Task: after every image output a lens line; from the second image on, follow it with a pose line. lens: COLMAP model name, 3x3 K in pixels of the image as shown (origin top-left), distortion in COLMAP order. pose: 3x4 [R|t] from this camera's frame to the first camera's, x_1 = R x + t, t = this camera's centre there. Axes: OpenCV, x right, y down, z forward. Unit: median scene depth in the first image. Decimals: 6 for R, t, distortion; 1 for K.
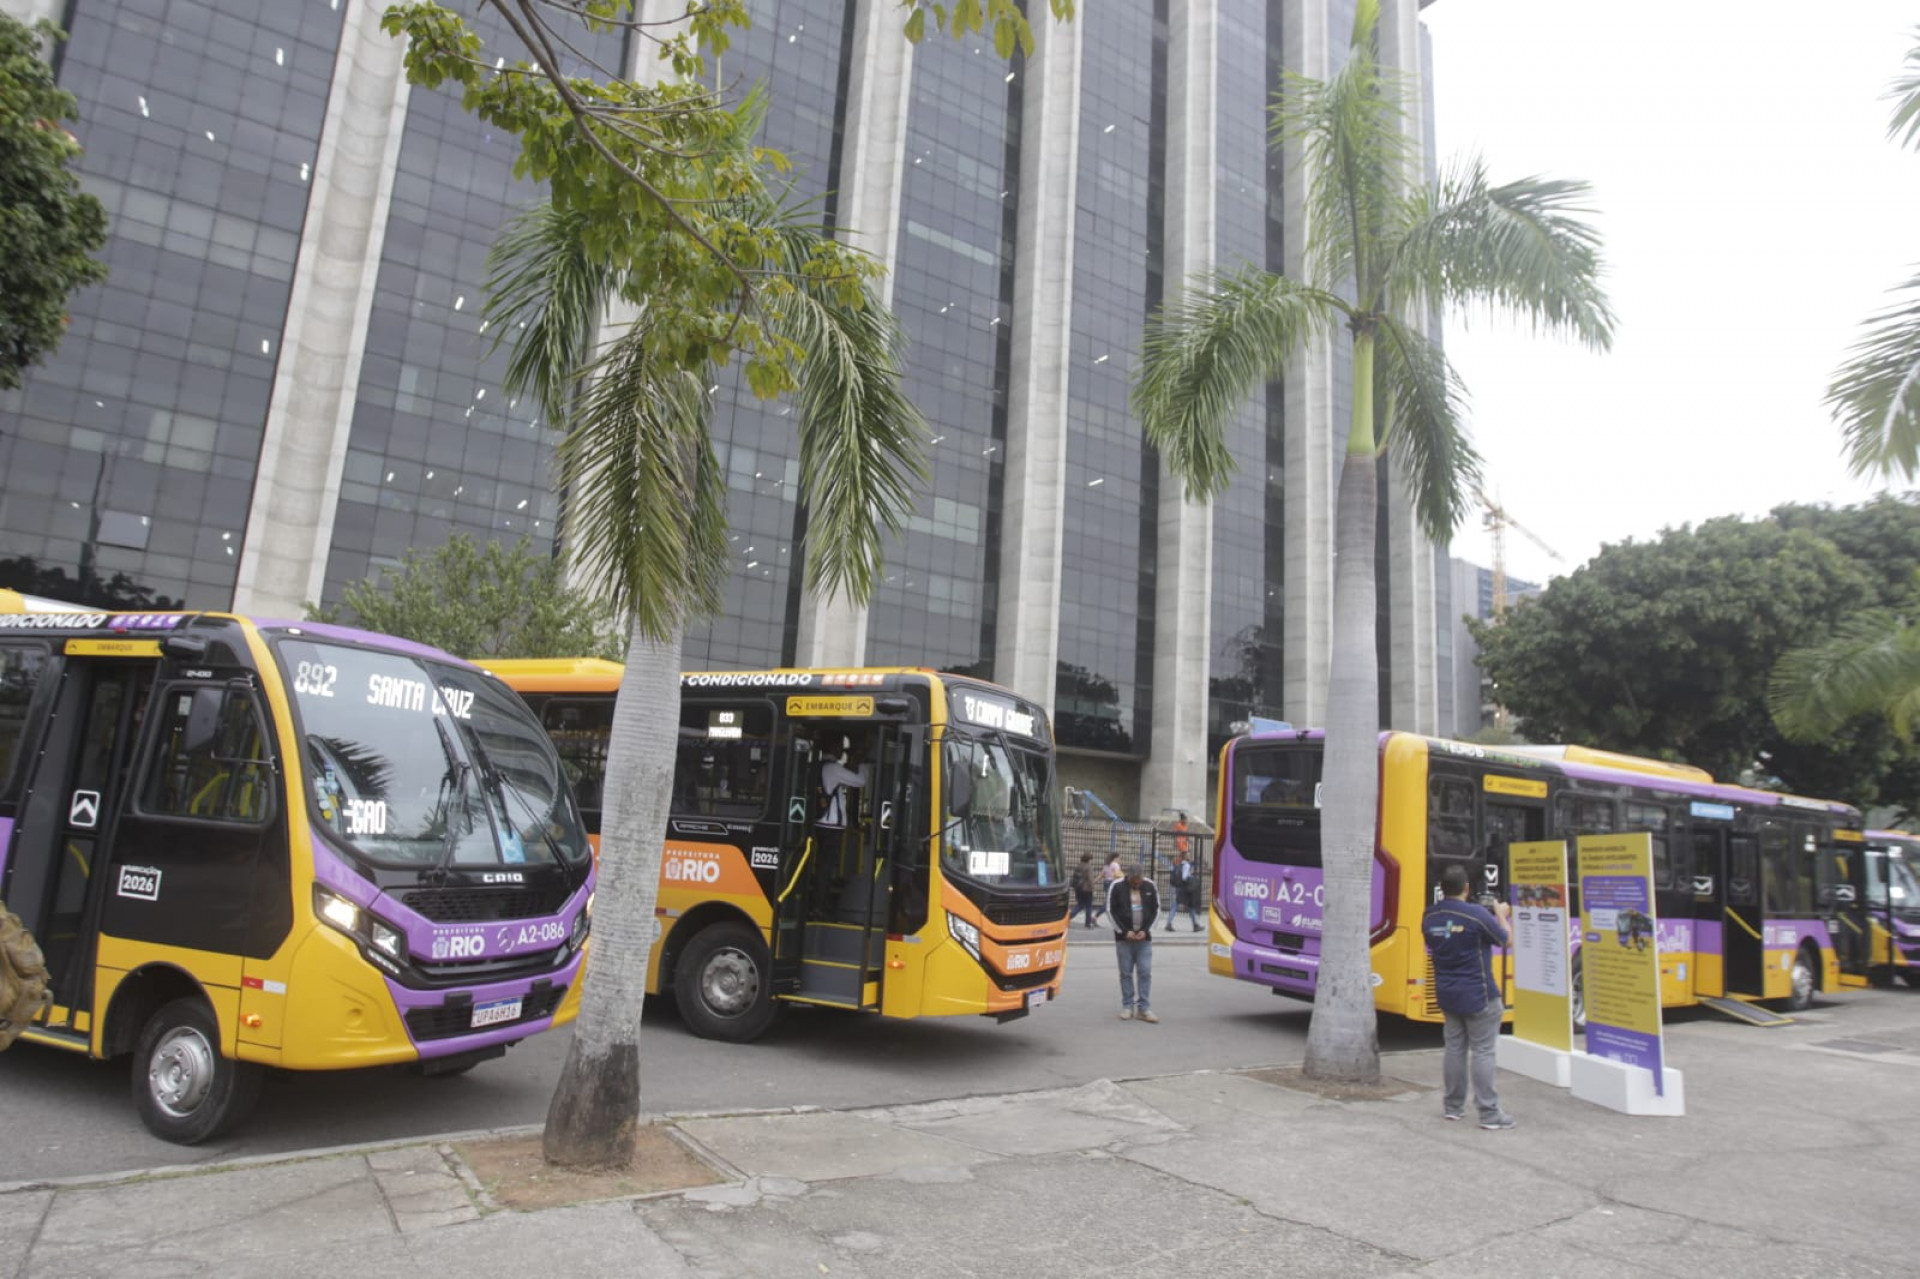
lens RADIAL K [[1119.7, 0, 940.9], [0, 1119.7, 660.1], [0, 0, 1]] dist [-0.059763, 0.027493]
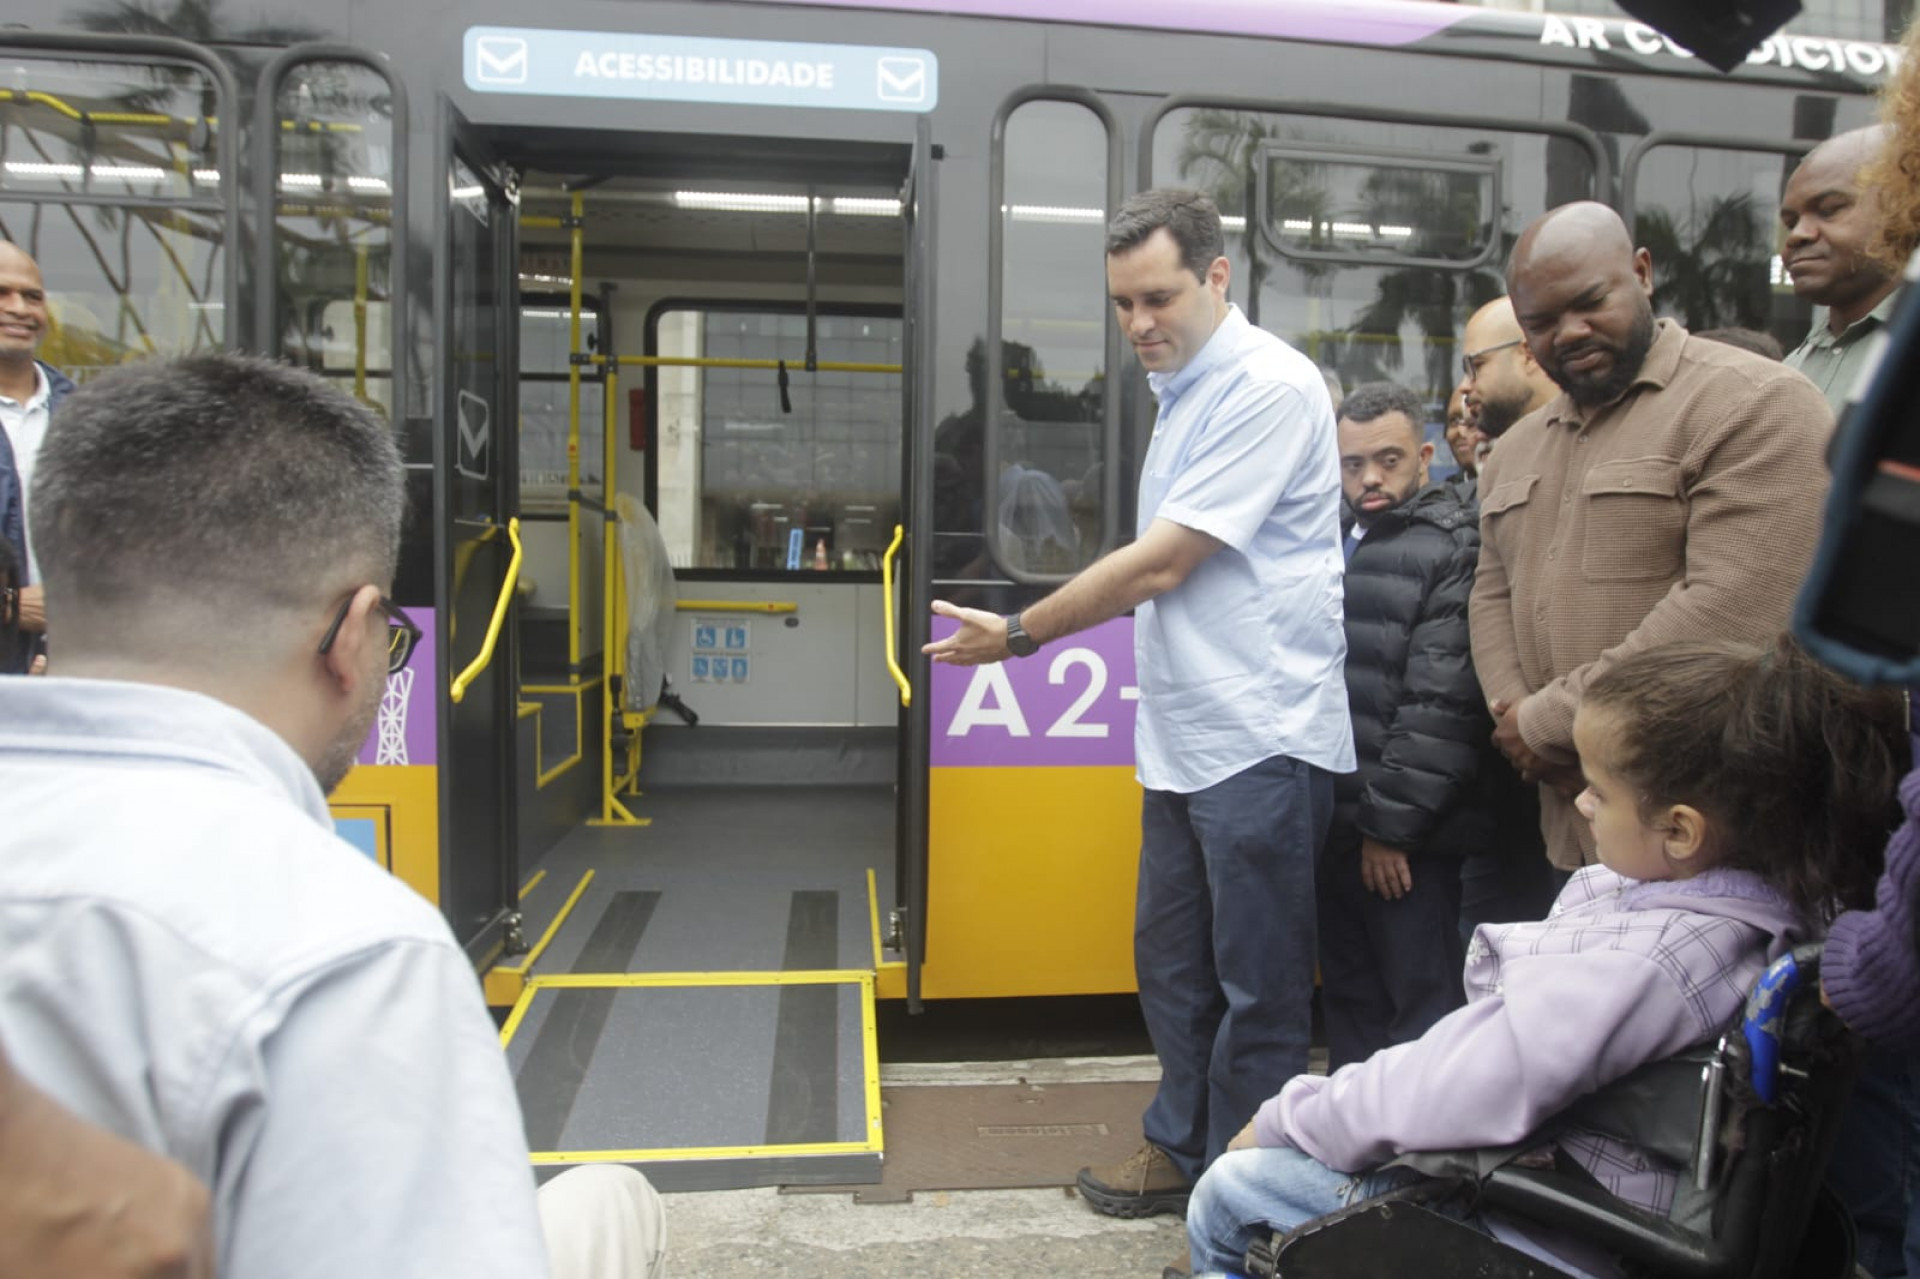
lens RADIAL K [[1120.9, 0, 965.5], [0, 1120.9, 644.1], [0, 0, 1]] dist [-0.063395, 0.033644]
pose [[0.891621, -0.047520, -0.450282, 0.384390], [0.111633, 0.986850, 0.116902, 0.102535], [0.438805, -0.154498, 0.885201, 0.381978]]
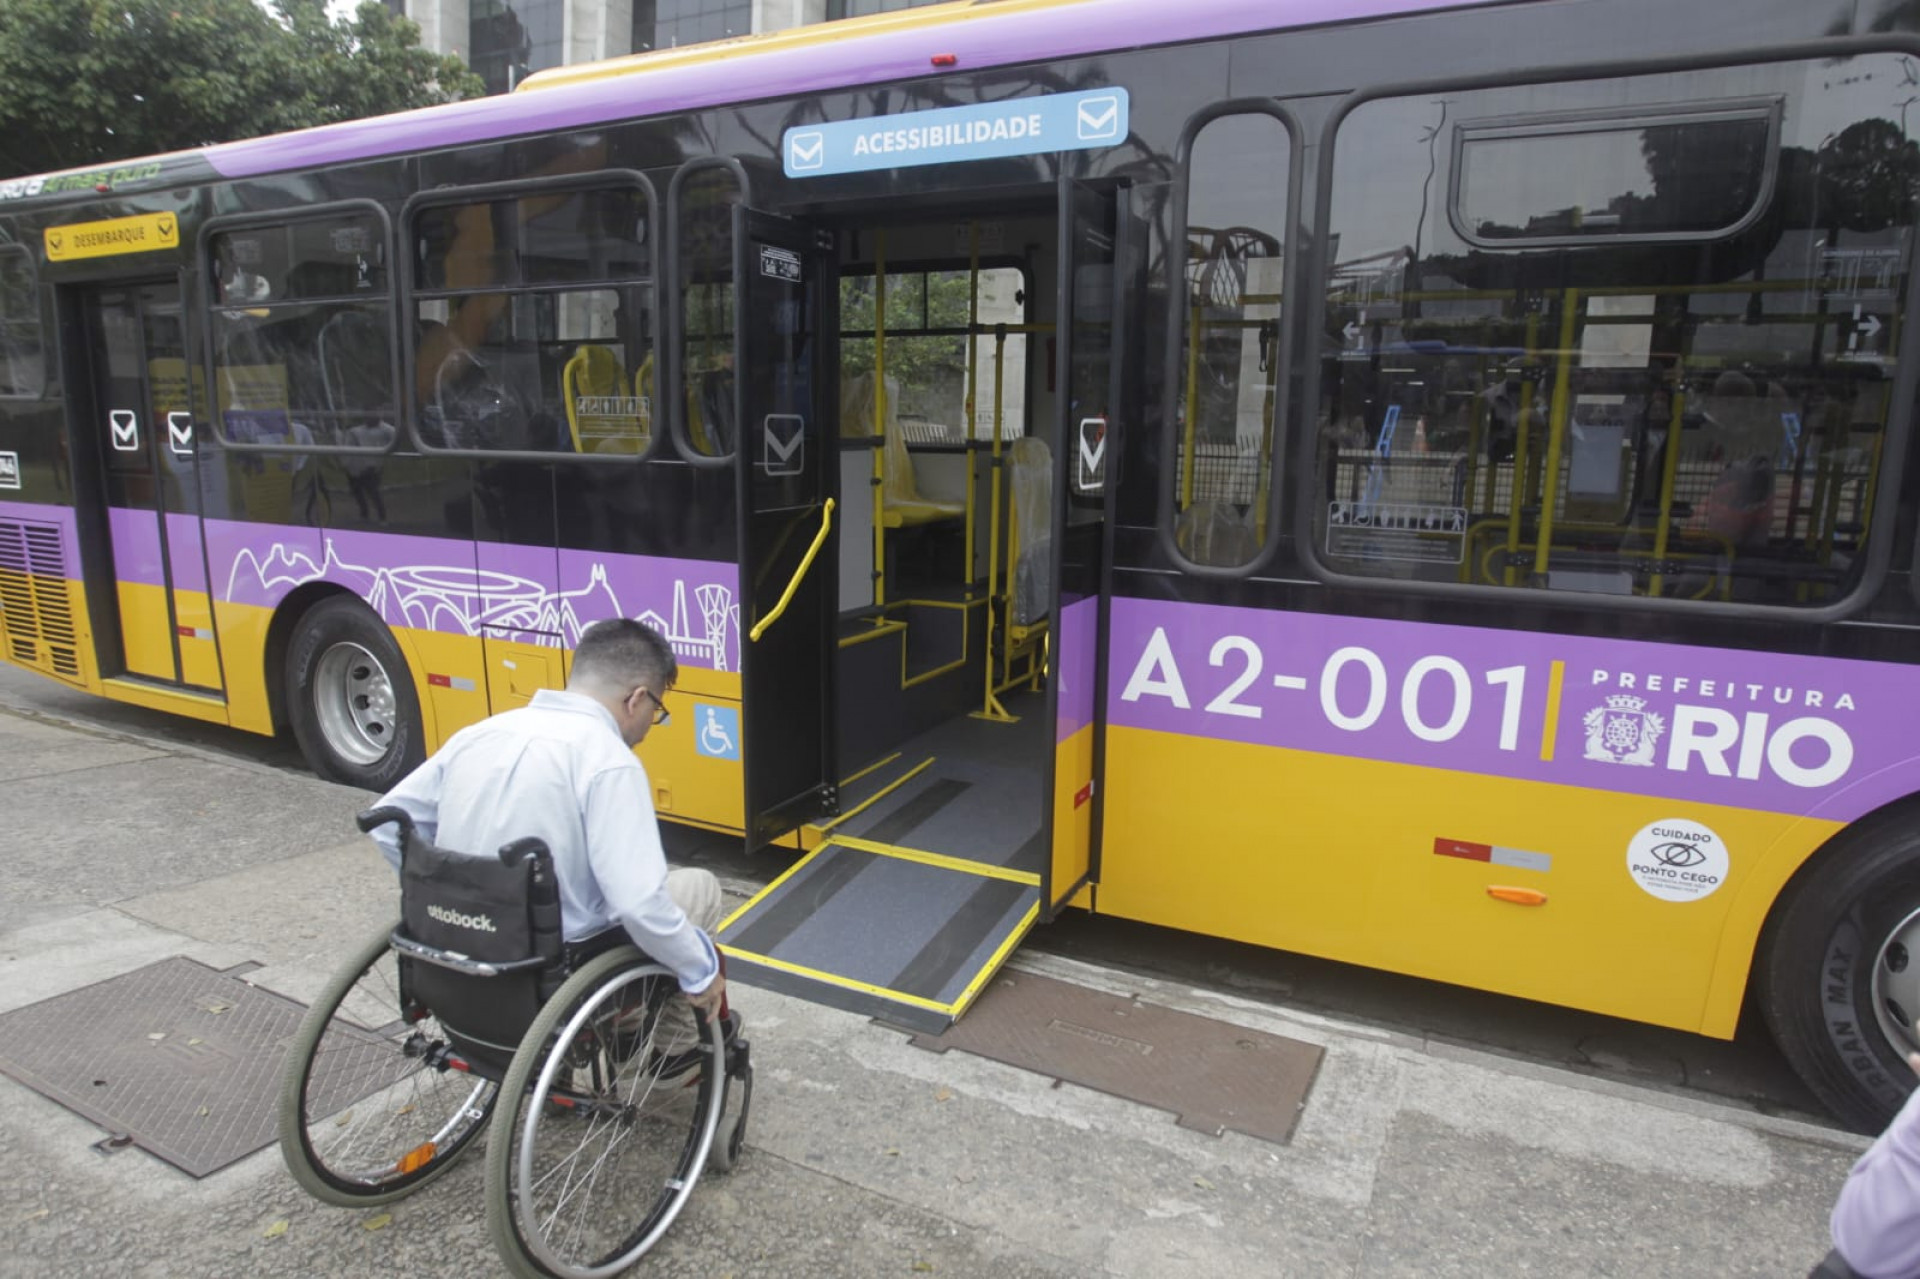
lens RADIAL K [[1120.9, 0, 965.5], [0, 1120.9, 644.1], [0, 0, 1]] dist [-0.063395, 0.033644]
pose [[0.517615, 0.084393, -0.851441, 0.426256], [0.123589, 0.977313, 0.172002, 0.094813], [0.846641, -0.194260, 0.495442, 0.397650]]
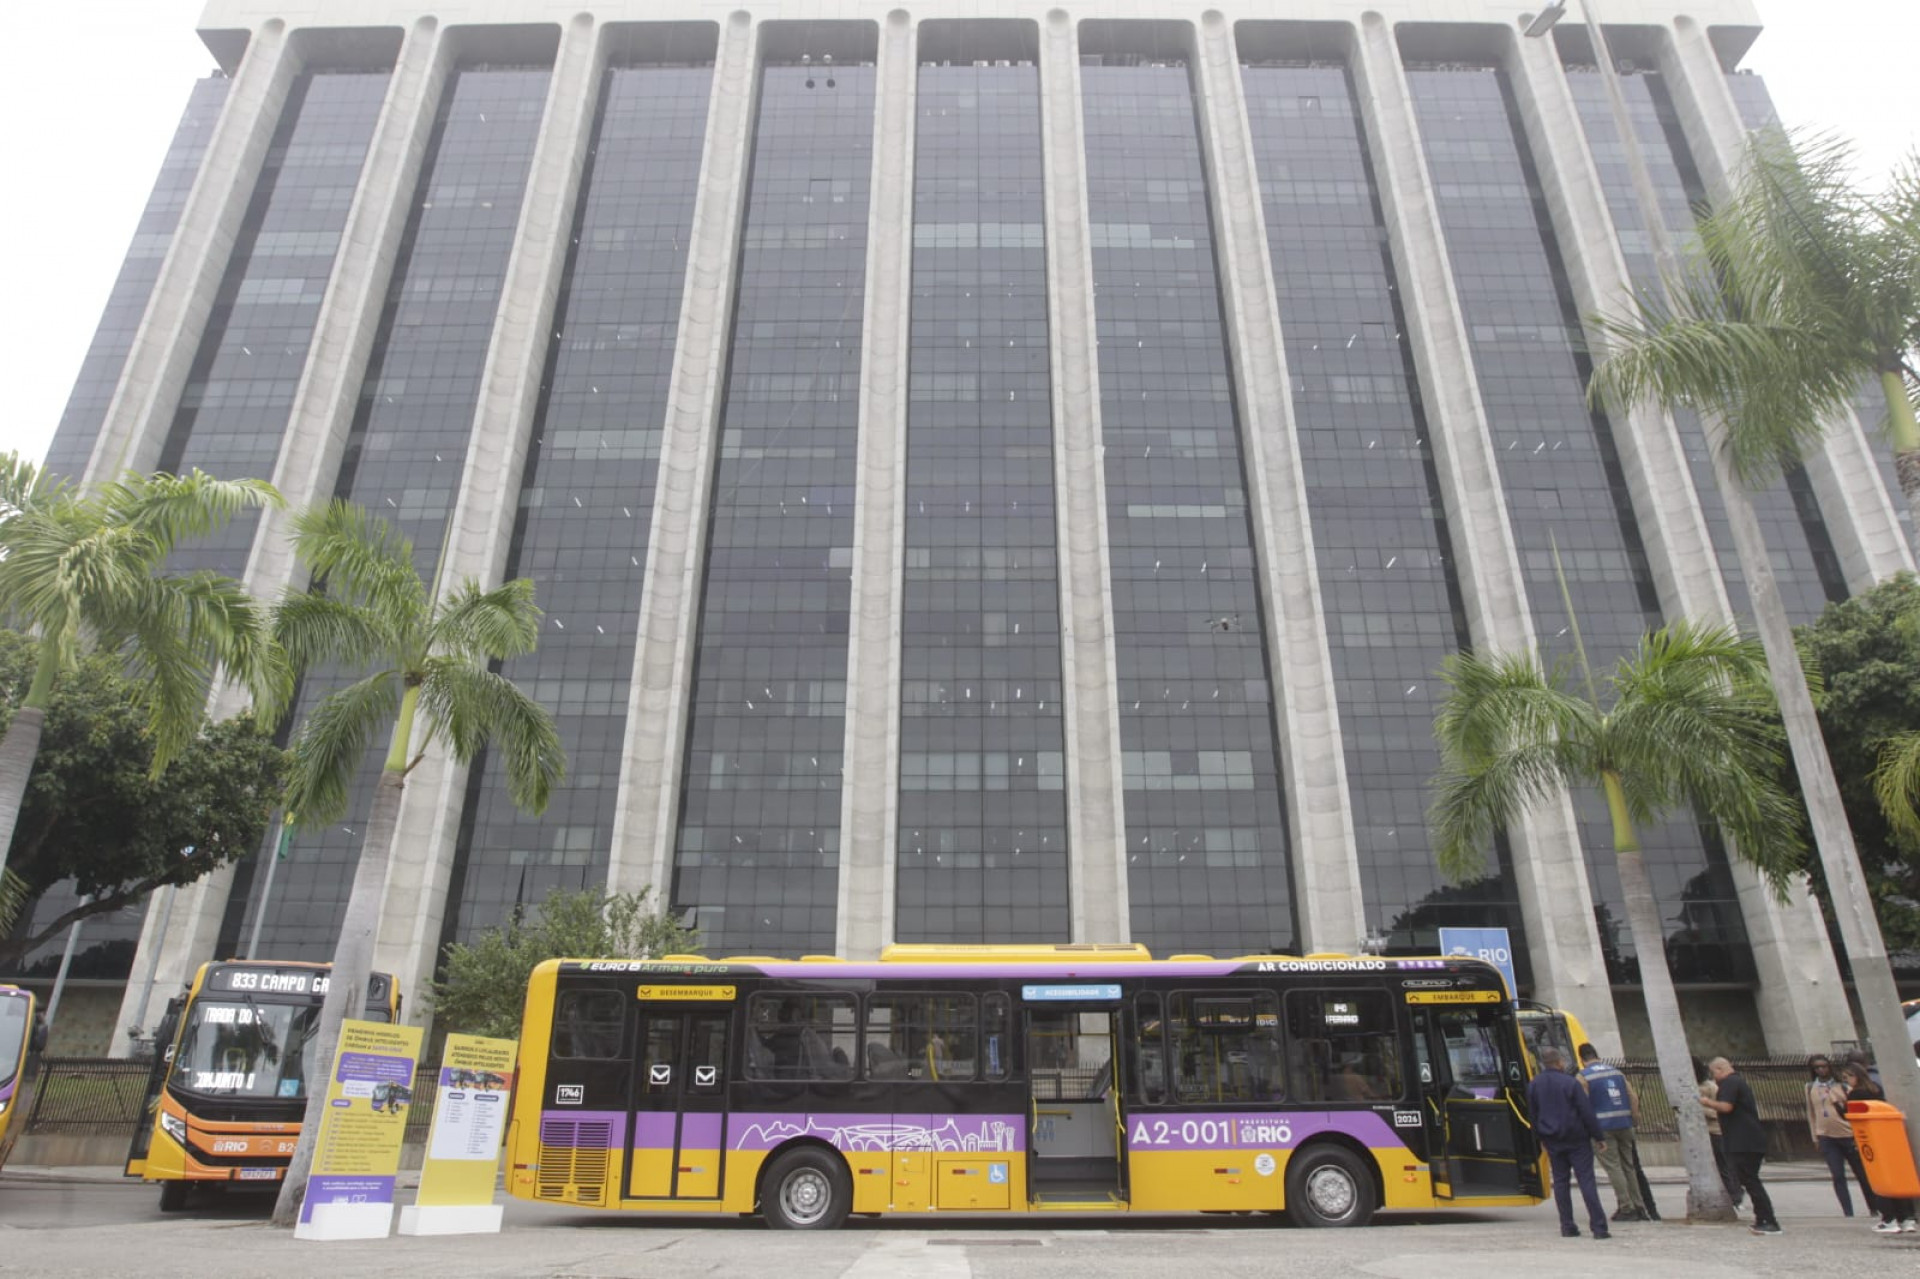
lens RADIAL K [[1120.9, 0, 965.5], [0, 1120.9, 644.1], [0, 0, 1]] dist [-0.063395, 0.033644]
pose [[0.831892, -0.273406, -0.482913, 0.540329], [0.135857, 0.944069, -0.300460, 0.060524], [0.538051, 0.184343, 0.822508, 0.052842]]
